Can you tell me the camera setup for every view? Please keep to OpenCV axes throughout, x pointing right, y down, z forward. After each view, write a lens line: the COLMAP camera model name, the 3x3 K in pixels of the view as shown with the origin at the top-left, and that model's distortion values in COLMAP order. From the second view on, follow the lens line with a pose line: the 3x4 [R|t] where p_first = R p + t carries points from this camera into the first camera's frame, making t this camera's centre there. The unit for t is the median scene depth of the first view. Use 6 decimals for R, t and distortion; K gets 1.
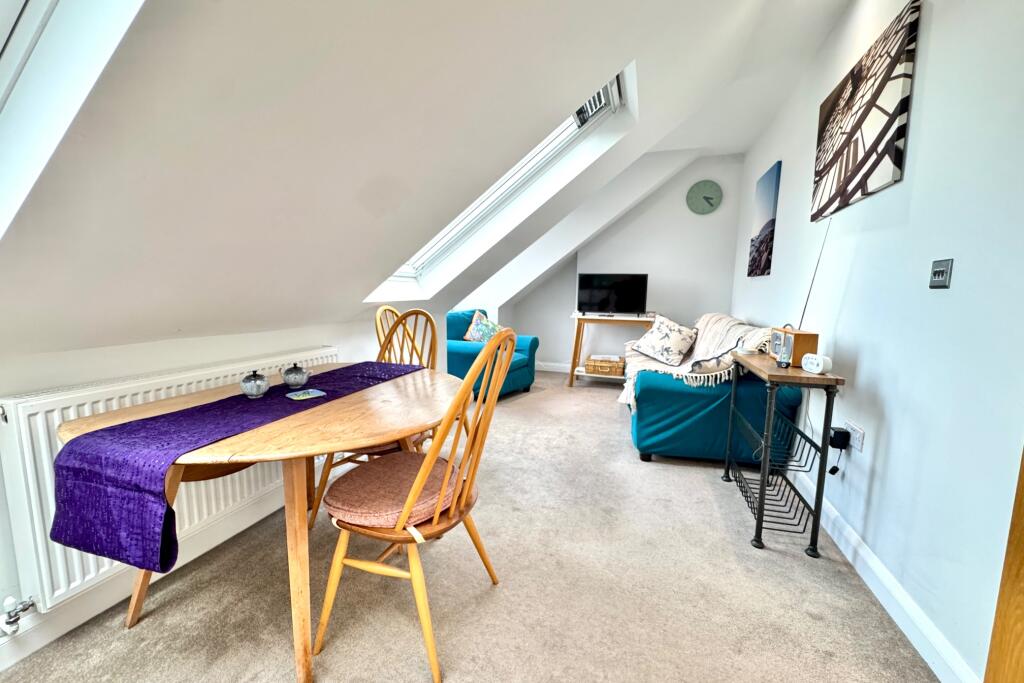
lens RADIAL K [[406.6, 0, 512.0], [0, 406.6, 341.5], [0, 0, 1]] dist [-0.001132, -0.000172]
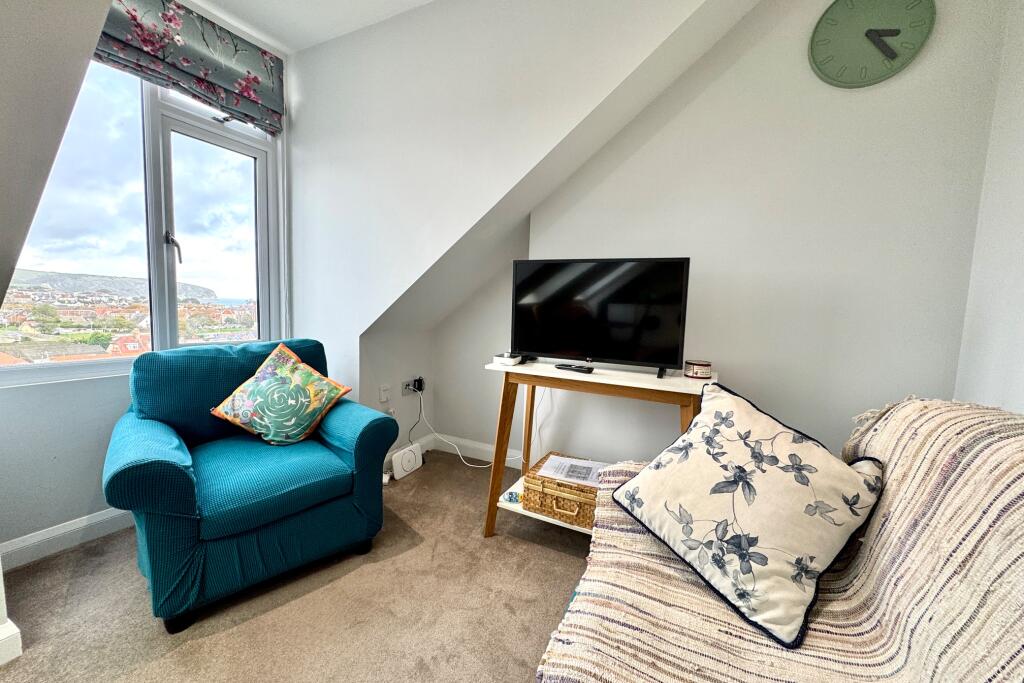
lens RADIAL K [[414.5, 0, 514.7], [0, 414.5, 343.7], [0, 0, 1]] dist [-0.001806, -0.000211]
pose [[0.987547, 0.031586, -0.154121, 0.260273], [-0.038456, 0.998386, -0.041802, -0.076915], [0.152552, 0.047209, 0.987167, 0.673421]]
